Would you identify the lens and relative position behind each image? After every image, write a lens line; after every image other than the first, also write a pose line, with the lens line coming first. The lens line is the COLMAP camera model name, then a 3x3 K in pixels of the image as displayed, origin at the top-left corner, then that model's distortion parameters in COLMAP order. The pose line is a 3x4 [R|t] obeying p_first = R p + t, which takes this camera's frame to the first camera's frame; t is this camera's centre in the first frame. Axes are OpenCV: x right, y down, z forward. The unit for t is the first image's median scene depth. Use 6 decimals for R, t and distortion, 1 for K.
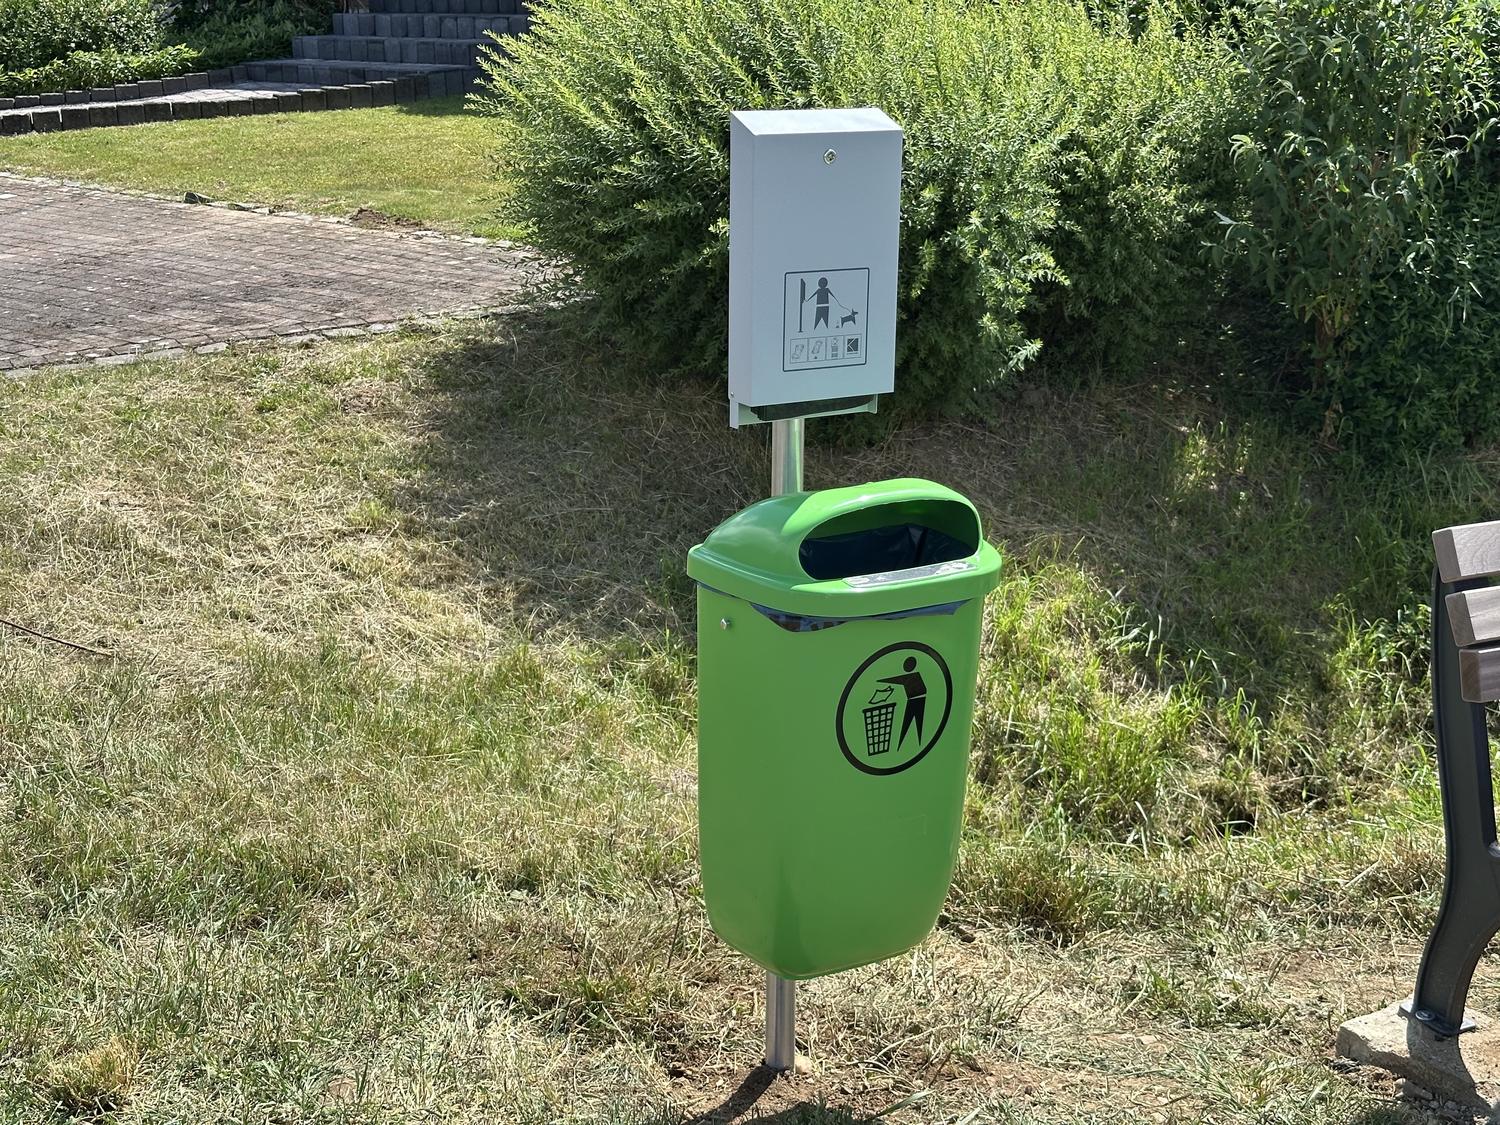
lens RADIAL K [[2173.3, 0, 742.9], [0, 2173.3, 564.6], [0, 0, 1]] dist [0.078751, 0.000000]
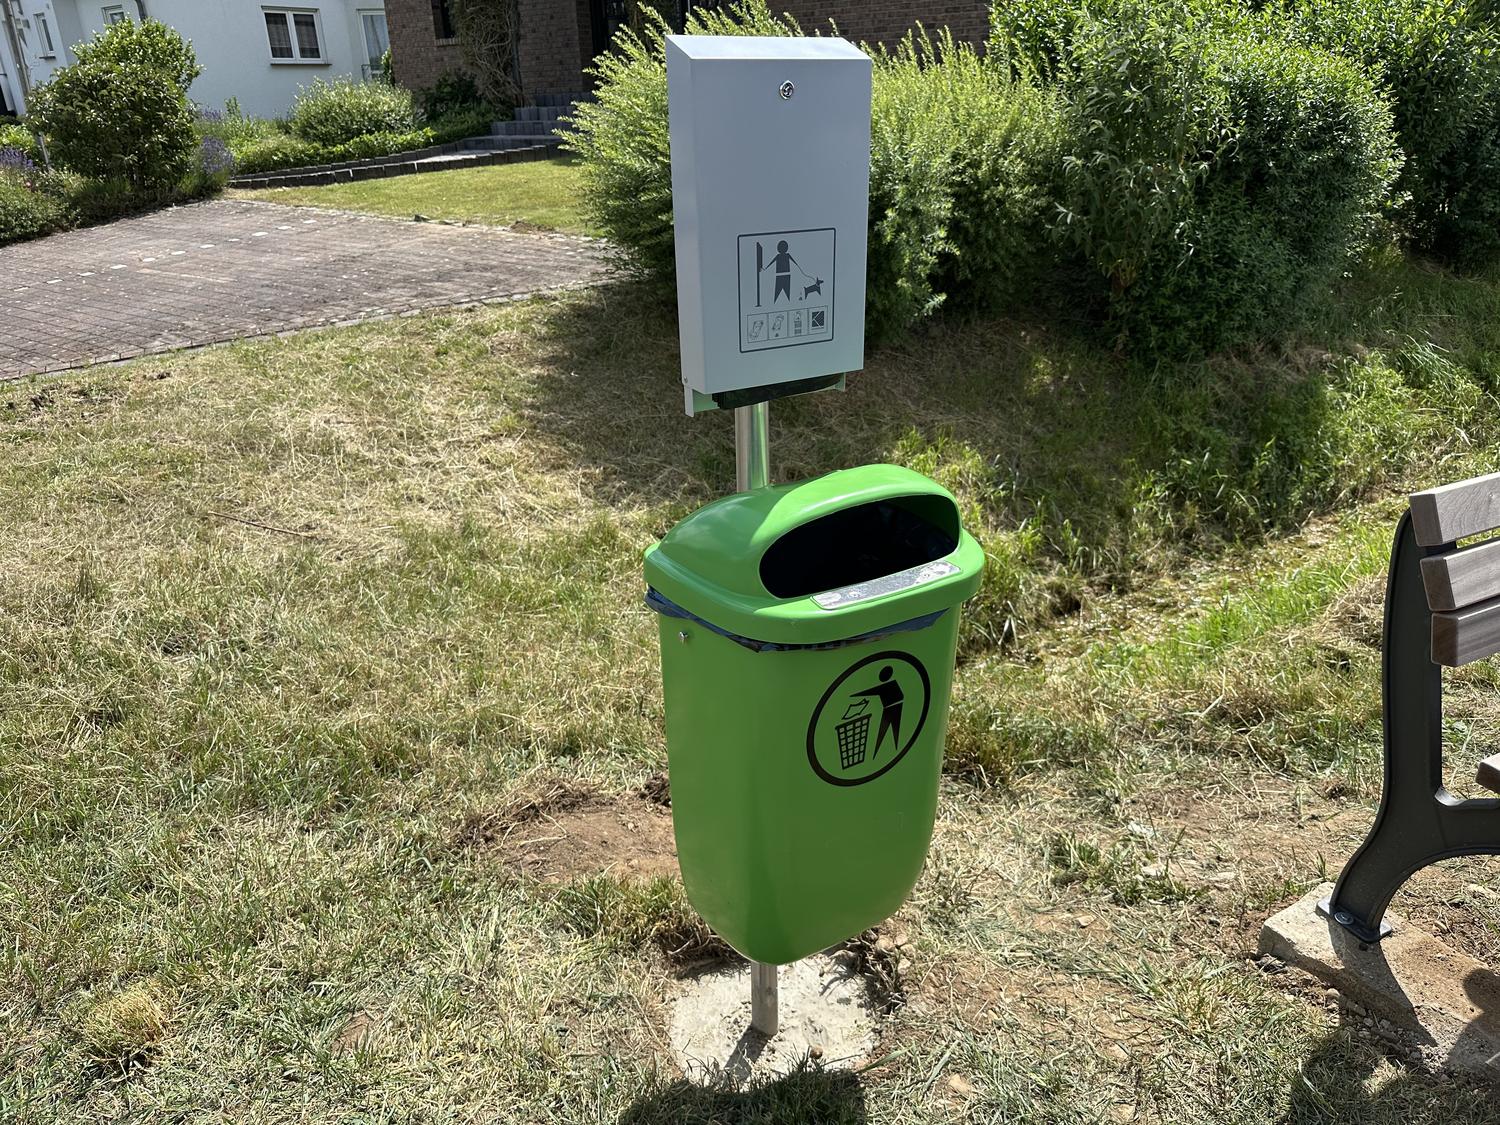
lens RADIAL K [[1068.7, 0, 761.6], [0, 1068.7, 567.4], [0, 0, 1]] dist [0.042329, -0.053883]
pose [[0.999656, -0.024072, -0.010368, 0.012728], [0.025329, 0.988960, 0.146002, -0.028059], [0.006739, -0.146214, 0.989230, 0.237727]]
